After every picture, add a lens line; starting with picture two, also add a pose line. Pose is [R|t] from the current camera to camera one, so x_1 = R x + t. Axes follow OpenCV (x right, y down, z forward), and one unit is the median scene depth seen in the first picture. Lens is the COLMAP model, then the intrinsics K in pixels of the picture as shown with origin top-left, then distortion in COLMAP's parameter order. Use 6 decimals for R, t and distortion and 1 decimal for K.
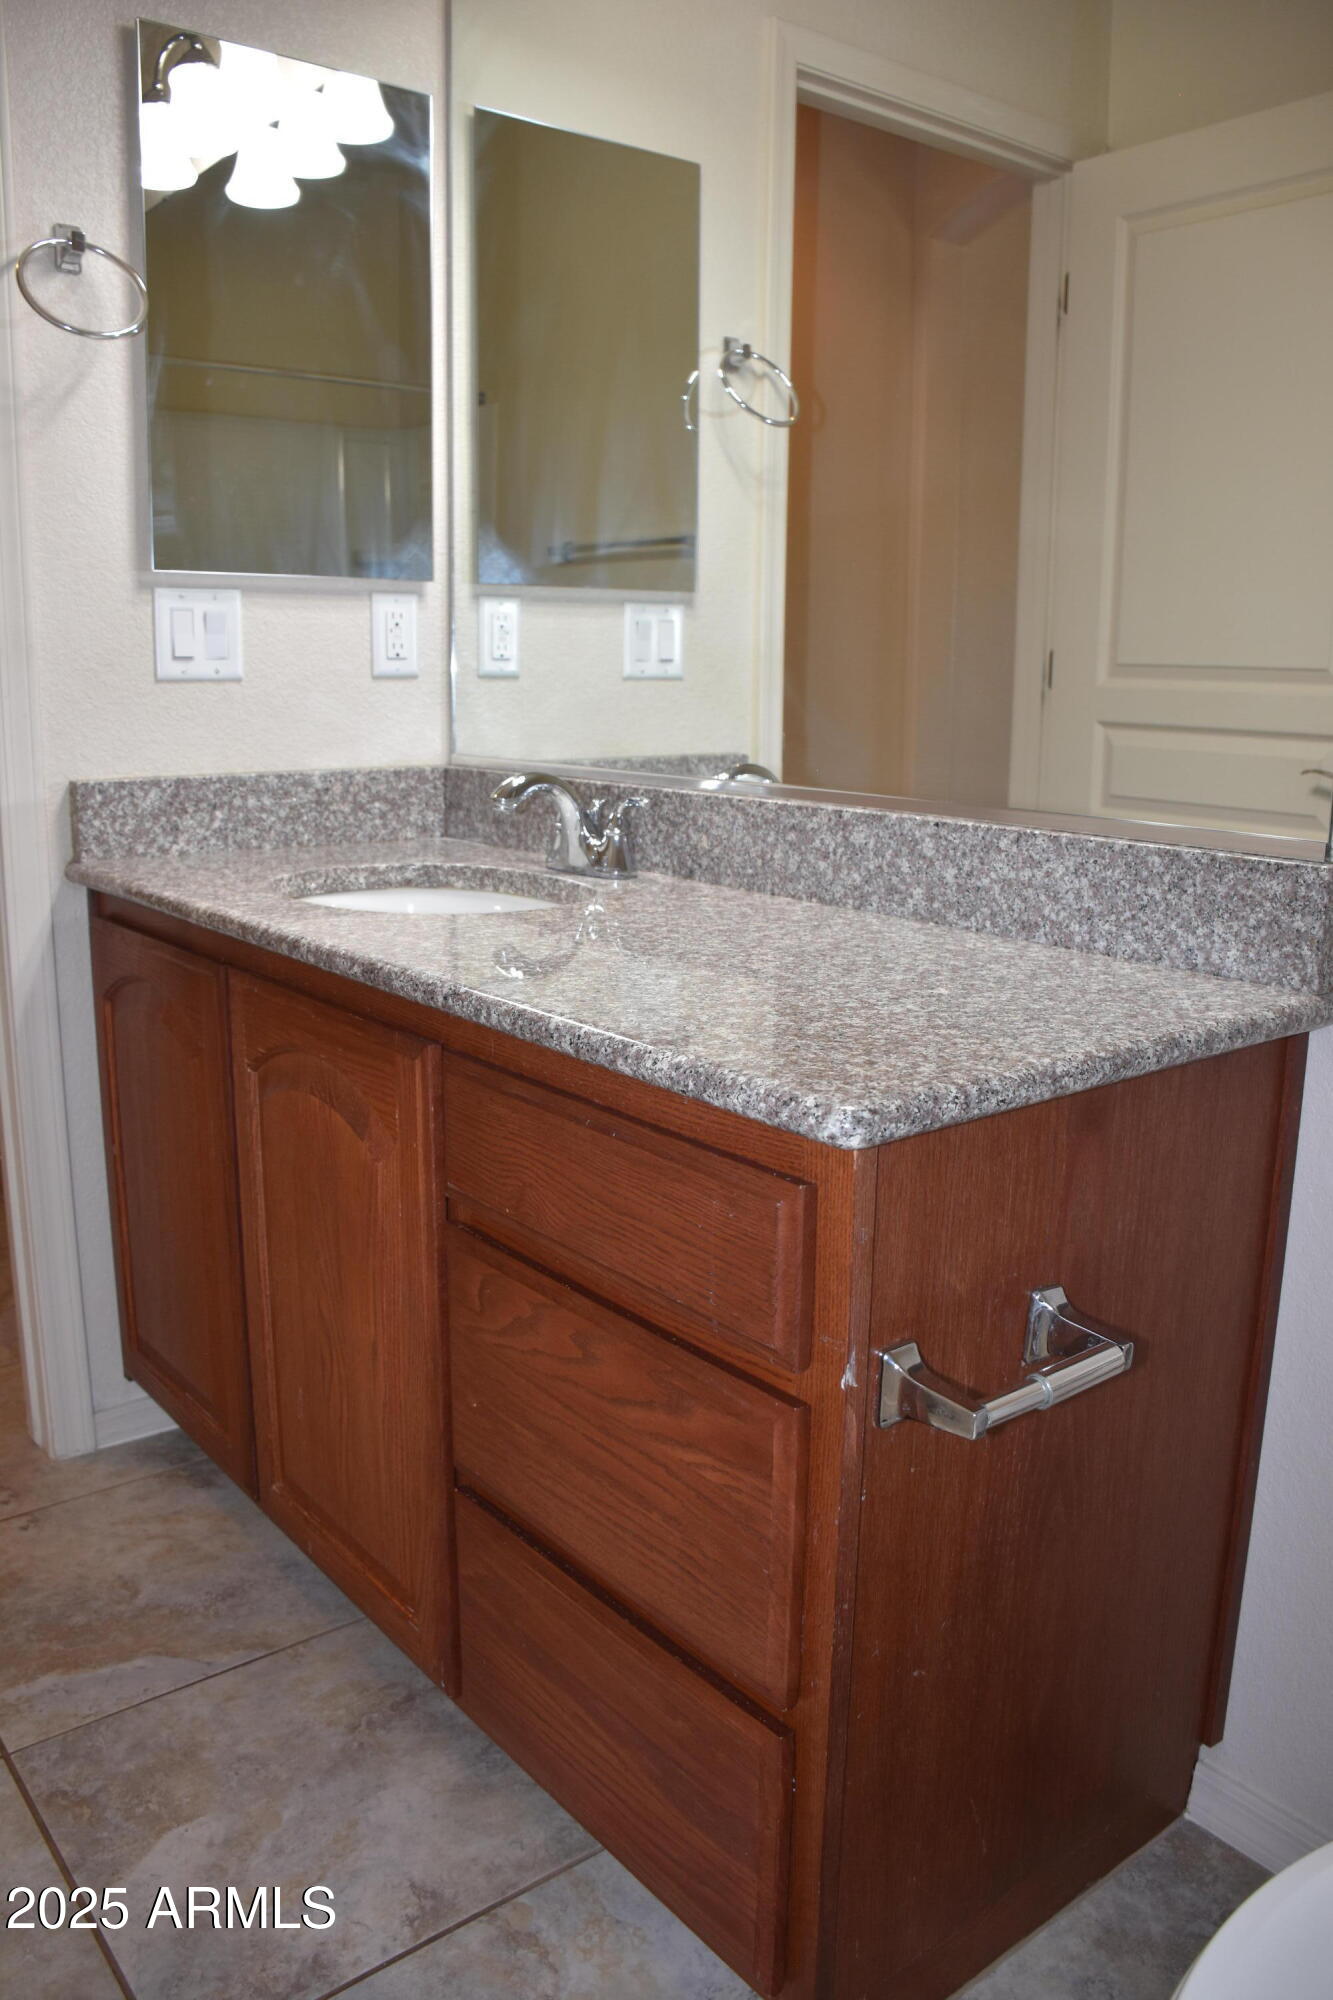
lens RADIAL K [[1563.6, 0, 666.5], [0, 1563.6, 1000.0], [0, 0, 1]] dist [-0.149501, 0.097840]
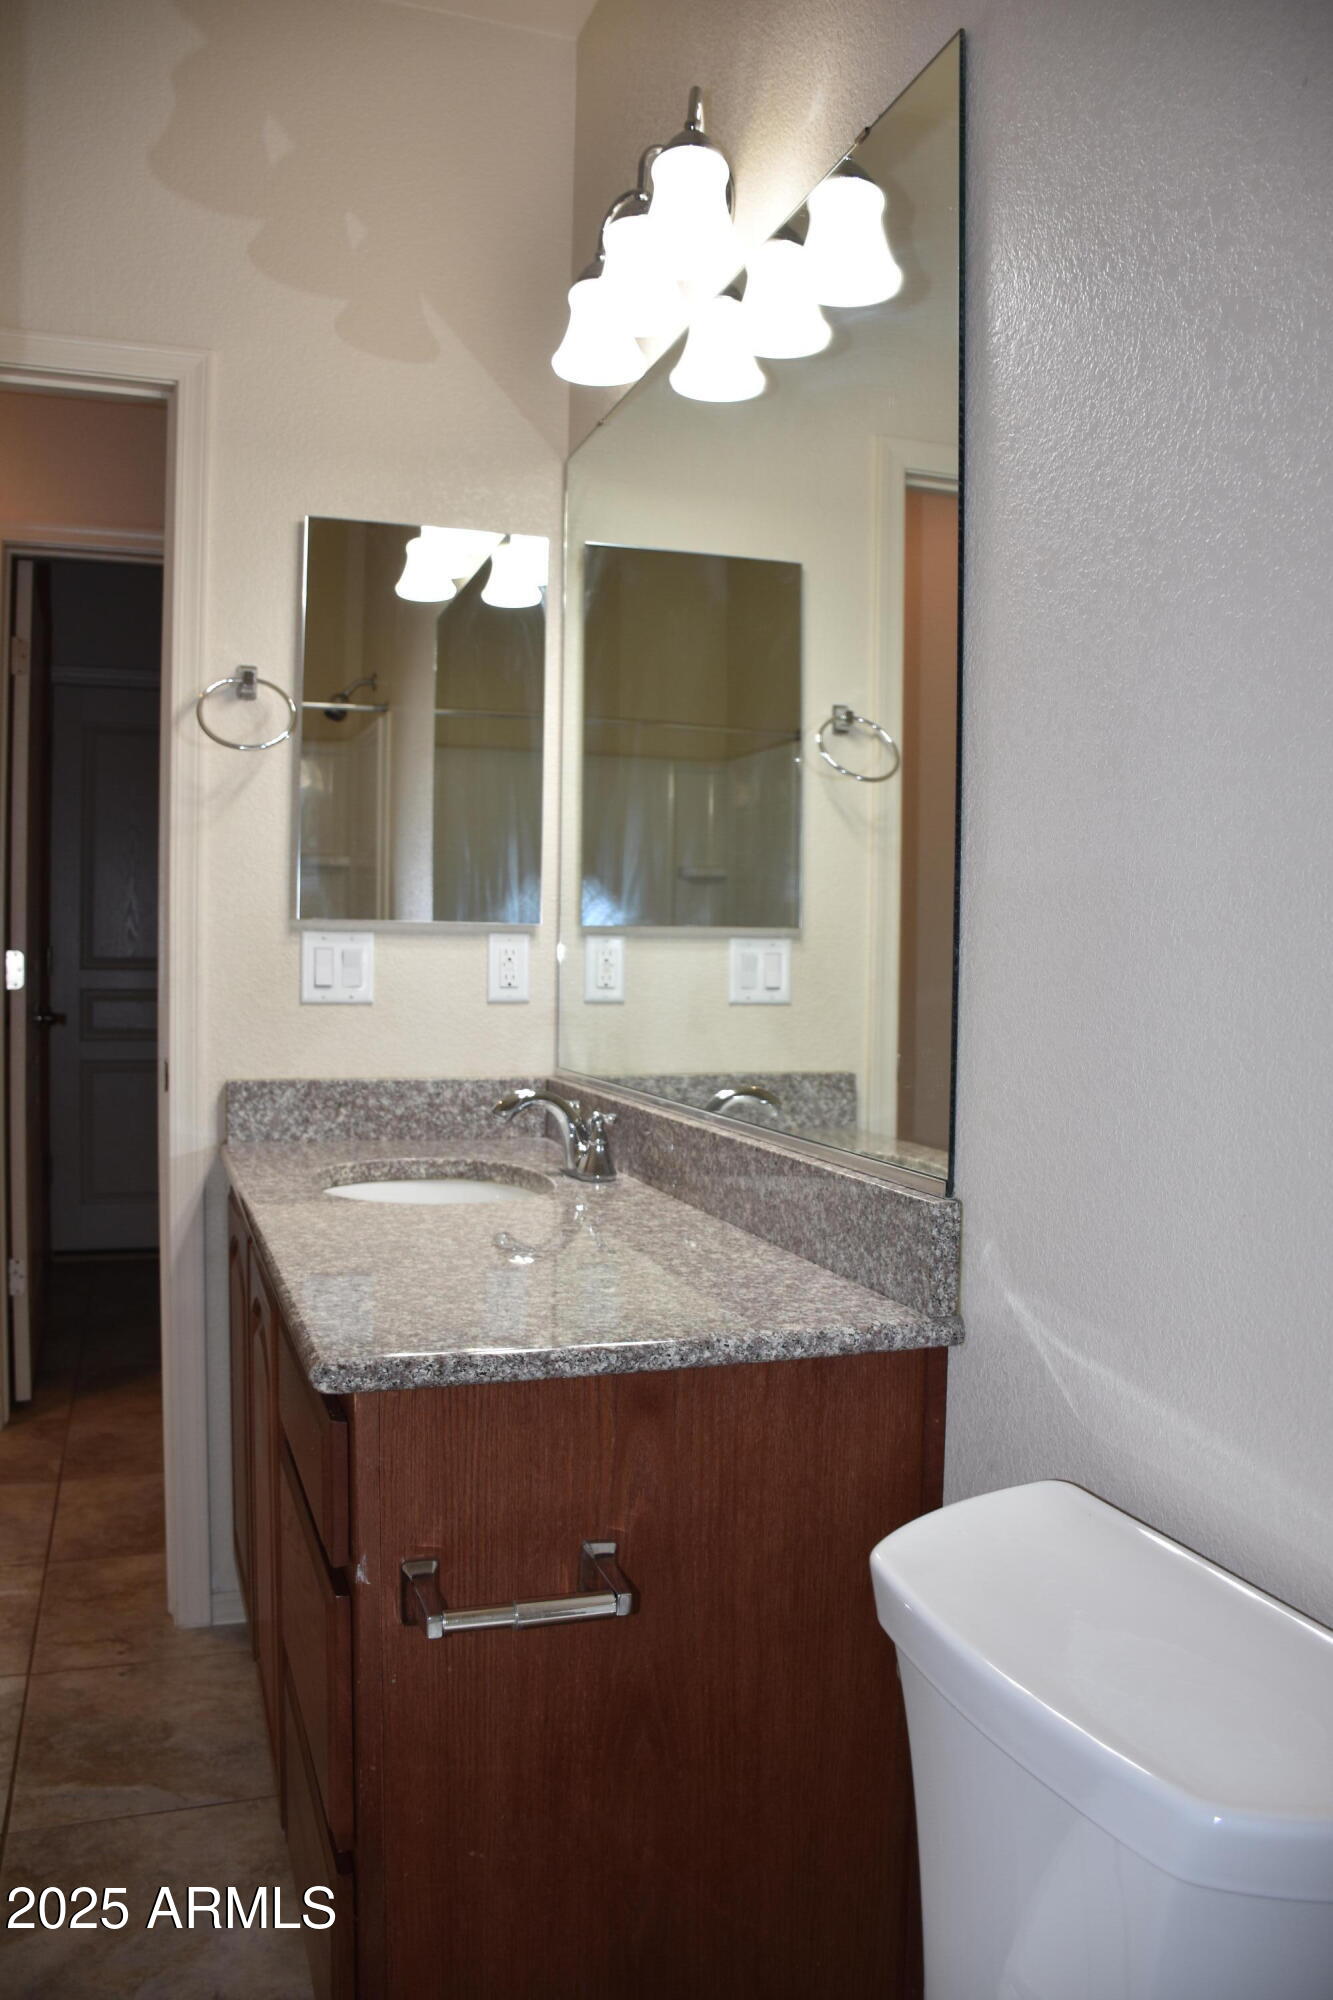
lens RADIAL K [[1563.6, 0, 666.5], [0, 1563.6, 1000.0], [0, 0, 1]] dist [-0.149501, 0.097840]
pose [[0.942084, 0.011608, -0.335176, 0.380346], [-0.072193, 0.982991, -0.168870, -0.016128], [0.327515, 0.183287, 0.926898, -0.092354]]
